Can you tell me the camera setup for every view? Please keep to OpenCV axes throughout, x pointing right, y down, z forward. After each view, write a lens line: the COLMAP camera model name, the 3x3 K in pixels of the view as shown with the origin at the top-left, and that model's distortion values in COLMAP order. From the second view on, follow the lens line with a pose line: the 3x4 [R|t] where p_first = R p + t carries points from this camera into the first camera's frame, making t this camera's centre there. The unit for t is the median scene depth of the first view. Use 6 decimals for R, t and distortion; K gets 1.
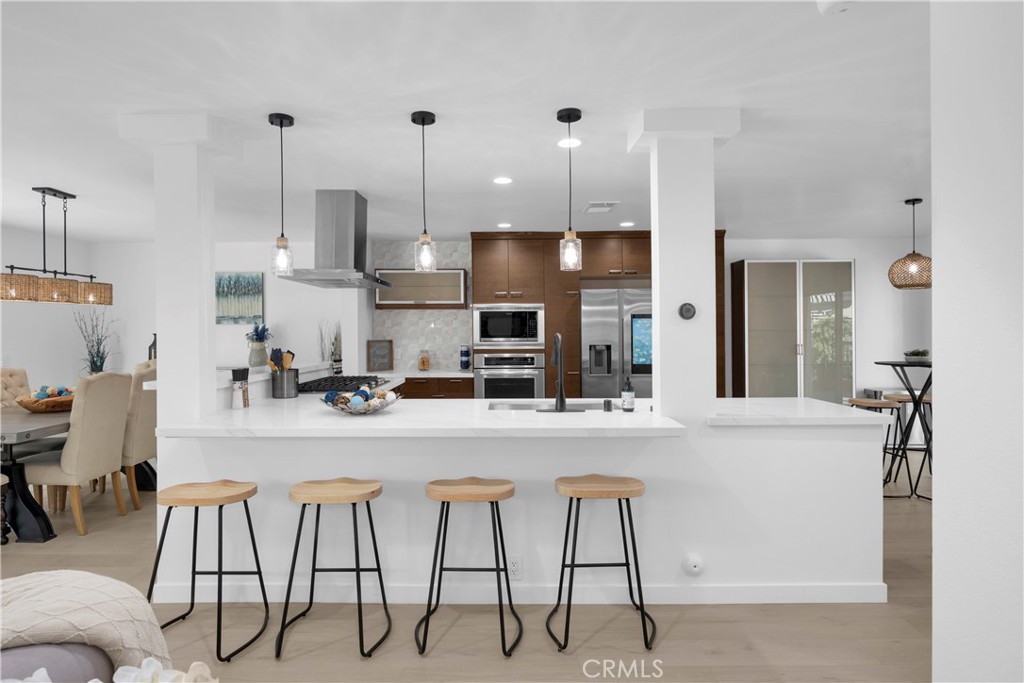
lens RADIAL K [[576.9, 0, 504.7], [0, 576.9, 339.1], [0, 0, 1]] dist [-0.012065, 0.002773]
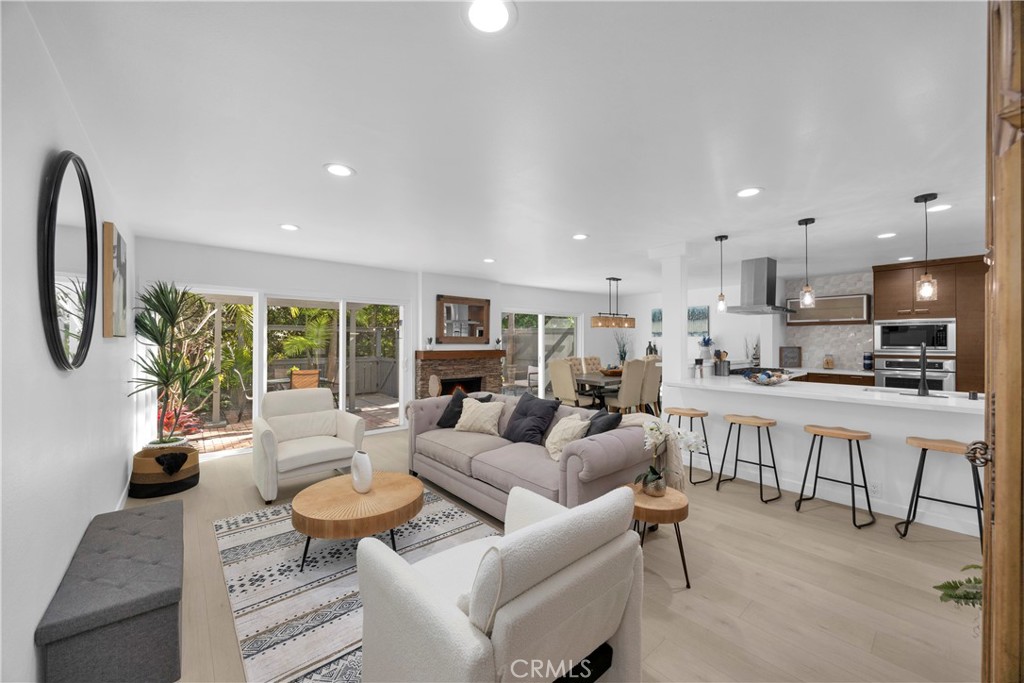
lens RADIAL K [[388.9, 0, 508.5], [0, 388.9, 342.1], [0, 0, 1]] dist [-0.002598, 0.000025]
pose [[0.647335, 0.005706, -0.762184, 0.082104], [-0.012366, 0.999919, -0.003016, 0.002124], [0.762105, 0.011378, 0.647353, -0.217712]]
